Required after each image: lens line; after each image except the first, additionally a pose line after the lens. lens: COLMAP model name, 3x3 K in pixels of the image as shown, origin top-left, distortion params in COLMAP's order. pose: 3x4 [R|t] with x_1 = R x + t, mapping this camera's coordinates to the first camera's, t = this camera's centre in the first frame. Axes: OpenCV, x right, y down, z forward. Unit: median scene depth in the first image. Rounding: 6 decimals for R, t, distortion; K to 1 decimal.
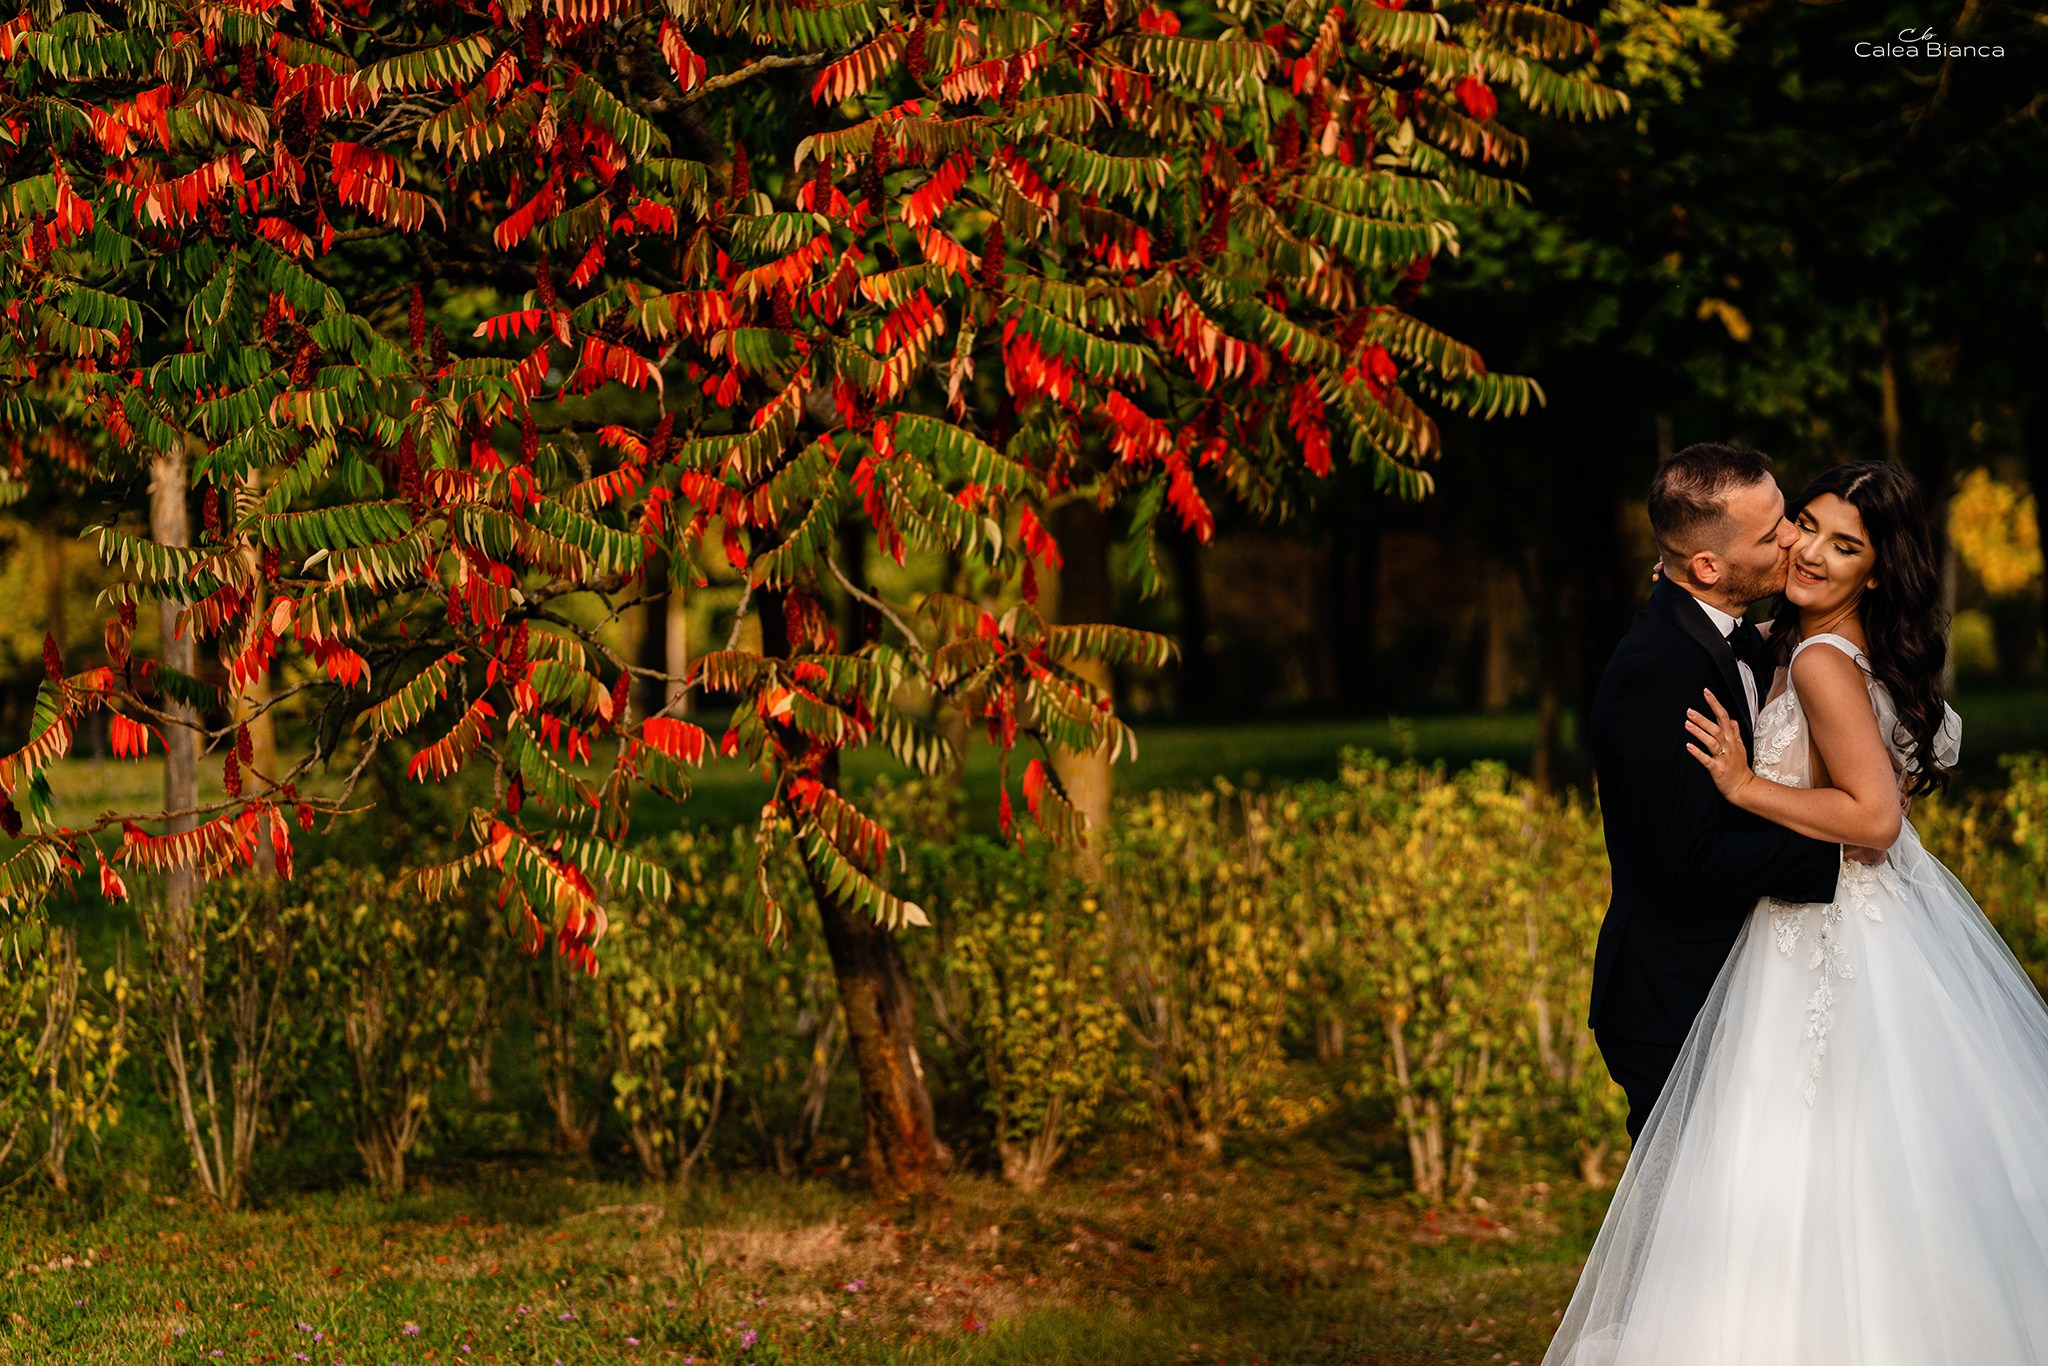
lens RADIAL K [[8932.5, 0, 1024.8], [0, 8932.5, 682.2], [0, 0, 1]] dist [0.818886, 0.000000]
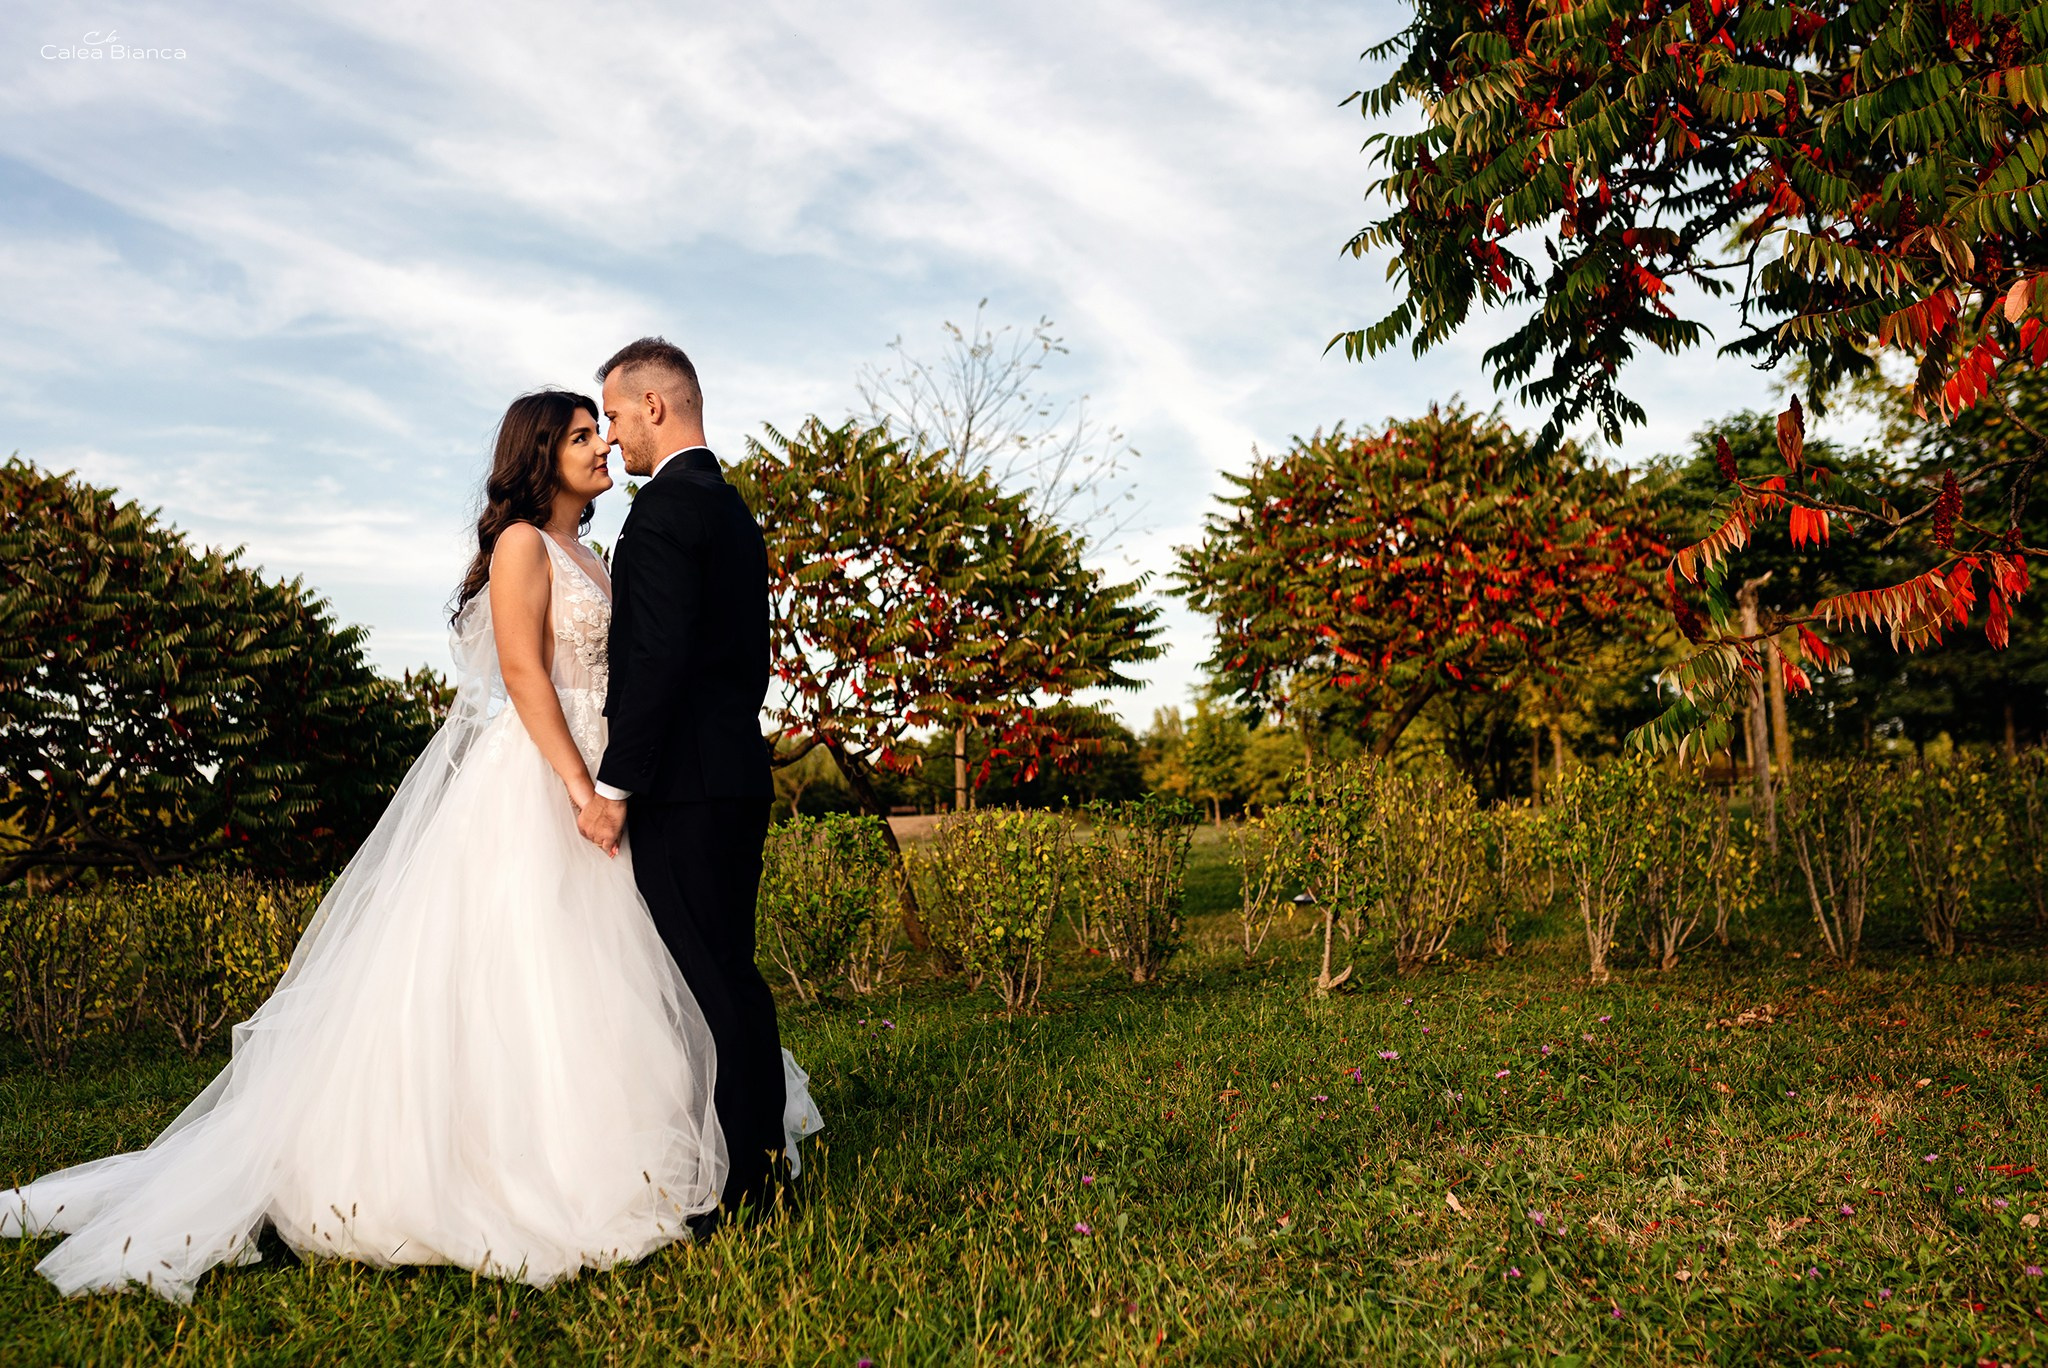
lens RADIAL K [[2031.4, 0, 1023.9], [0, 2031.4, 680.0], [0, 0, 1]] dist [-0.014102, 0.000000]
pose [[0.911575, -0.048946, -0.408210, -0.073218], [0.023180, 0.997427, -0.067833, 0.030696], [0.410480, 0.052372, 0.910364, 0.632451]]
